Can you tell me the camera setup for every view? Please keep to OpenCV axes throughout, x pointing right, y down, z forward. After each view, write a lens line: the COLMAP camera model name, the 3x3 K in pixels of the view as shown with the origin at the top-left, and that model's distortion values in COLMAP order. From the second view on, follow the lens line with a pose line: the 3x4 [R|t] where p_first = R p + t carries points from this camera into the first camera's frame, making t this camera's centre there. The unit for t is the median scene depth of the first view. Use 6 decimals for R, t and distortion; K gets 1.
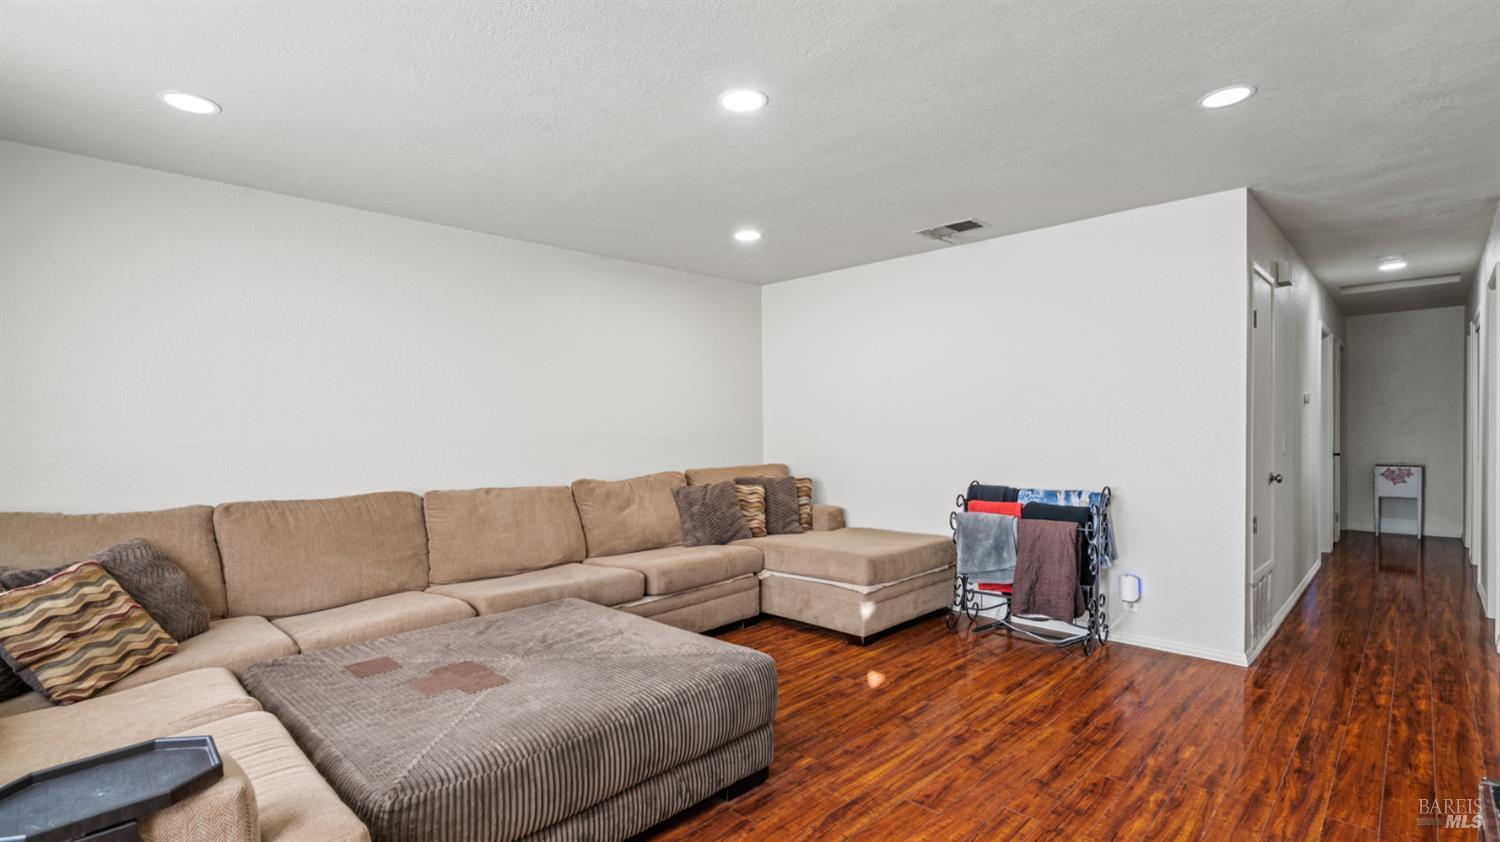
lens RADIAL K [[678.7, 0, 745.5], [0, 678.7, 451.3], [0, 0, 1]] dist [0.001250, 0.000316]
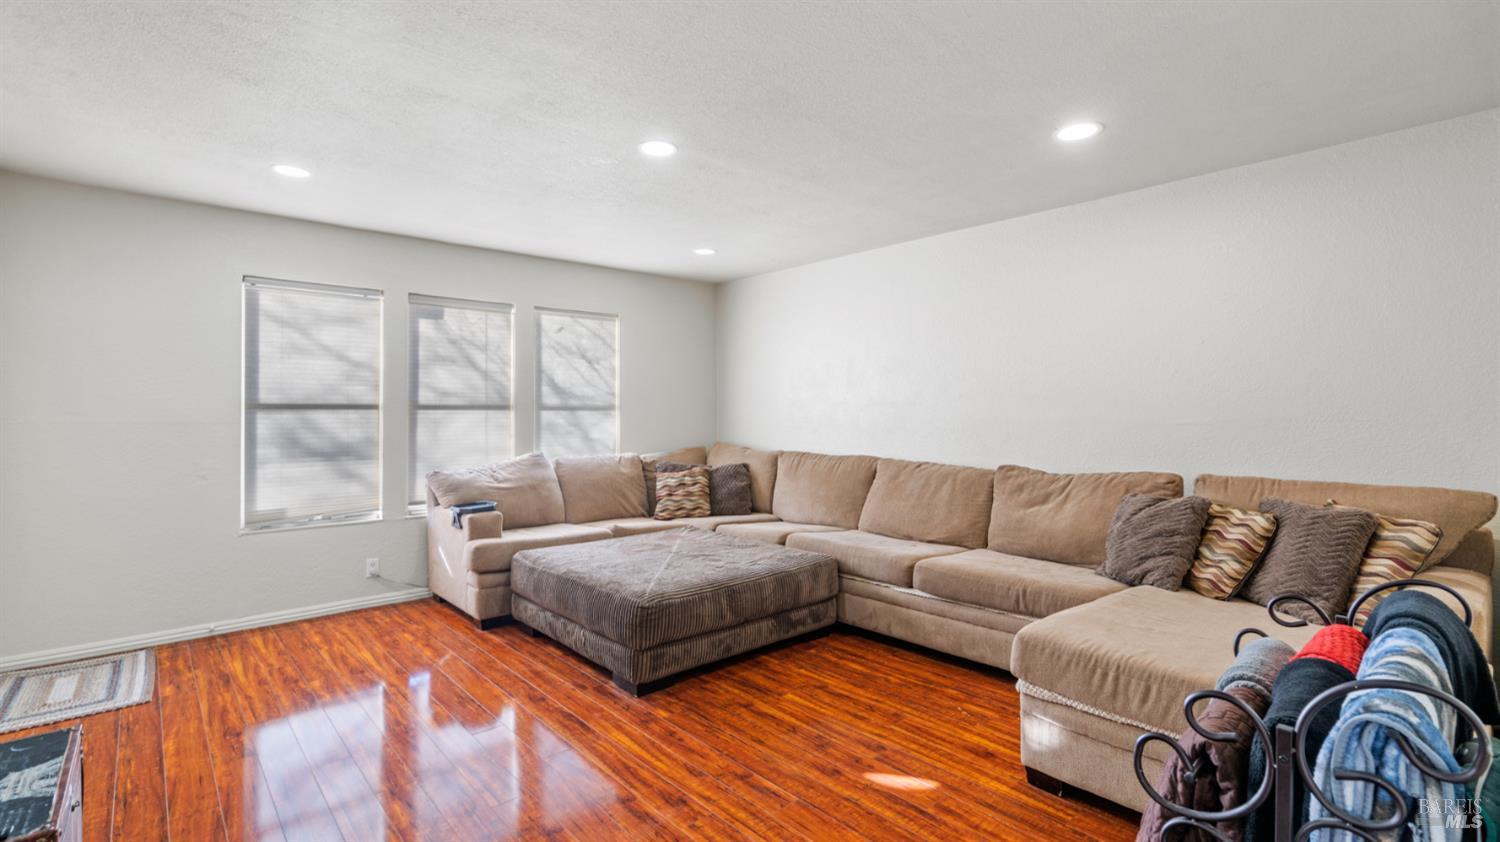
lens RADIAL K [[674.3, 0, 746.4], [0, 674.3, 413.1], [0, 0, 1]] dist [-0.003028, 0.000249]
pose [[-0.058176, 0.012745, -0.998225, 0.967280], [-0.030986, 0.999414, 0.014566, -0.043045], [0.997825, 0.031779, -0.057747, 0.979806]]
